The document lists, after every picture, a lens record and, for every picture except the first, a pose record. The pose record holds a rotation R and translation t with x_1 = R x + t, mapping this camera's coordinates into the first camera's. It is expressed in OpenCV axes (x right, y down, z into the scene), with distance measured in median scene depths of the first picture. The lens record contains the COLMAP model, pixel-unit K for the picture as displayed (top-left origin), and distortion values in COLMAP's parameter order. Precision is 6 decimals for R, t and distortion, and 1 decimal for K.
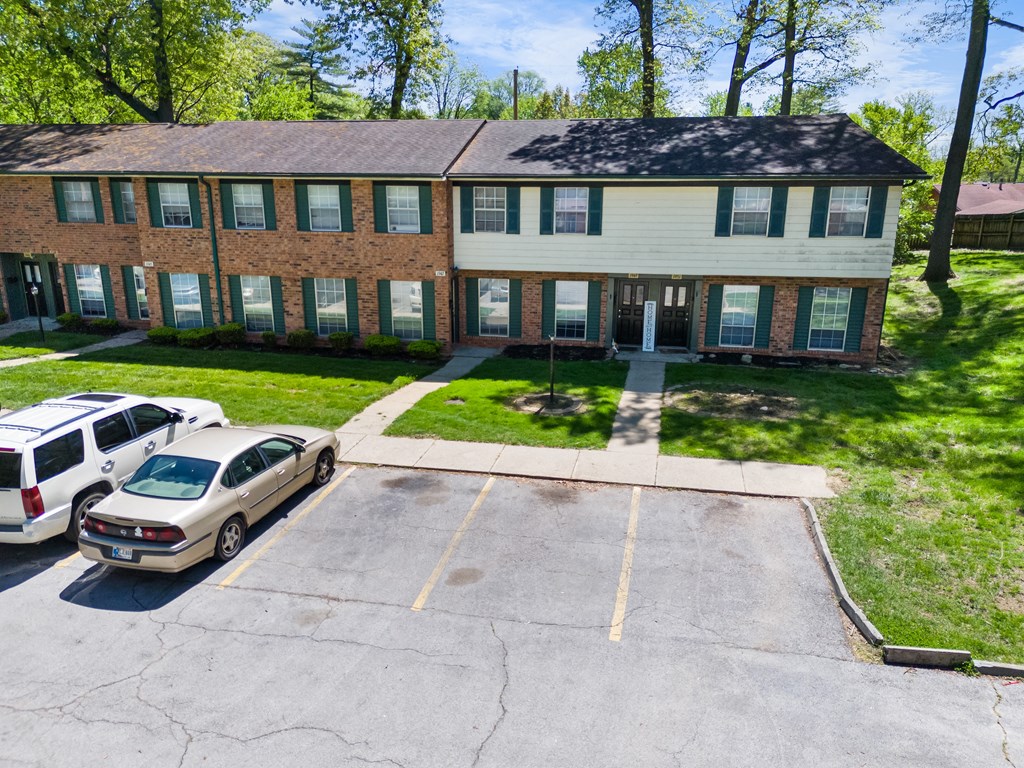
lens RADIAL K [[738.8, 0, 512.0], [0, 738.8, 384.0], [0, 0, 1]] dist [0.063022, -0.058690]
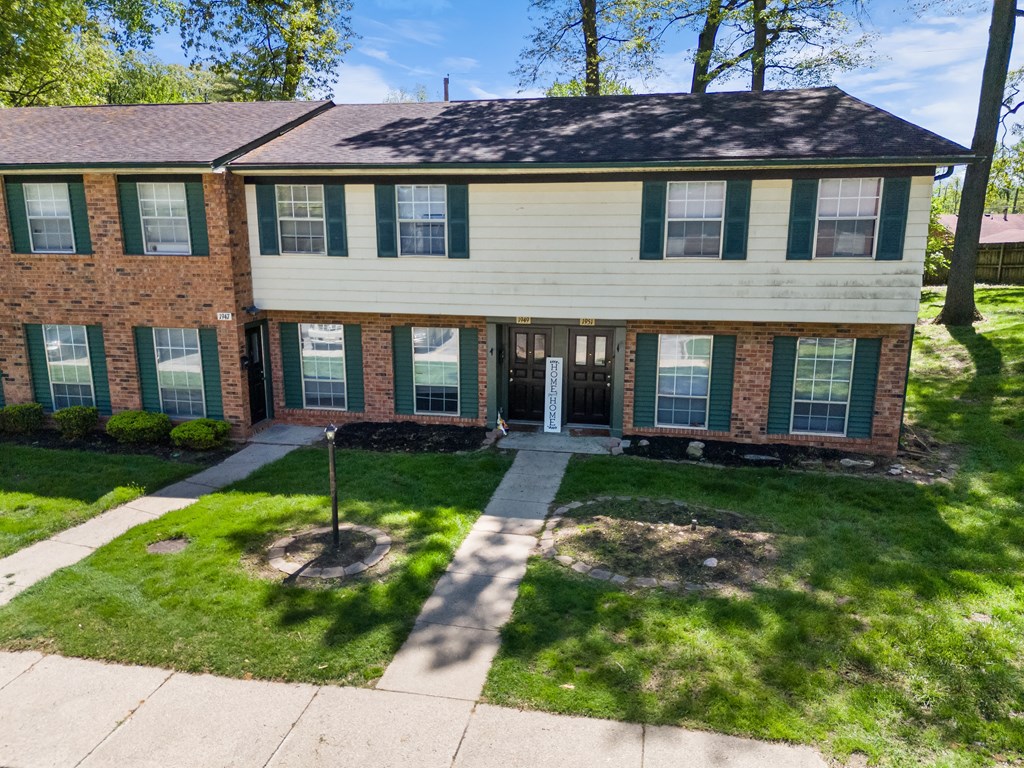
lens RADIAL K [[738.8, 0, 512.0], [0, 738.8, 384.0], [0, 0, 1]] dist [0.063022, -0.058690]
pose [[0.999894, -0.004834, 0.013770, 0.148138], [0.005552, 0.998601, -0.052583, -0.056539], [-0.013497, 0.052654, 0.998522, 0.359031]]
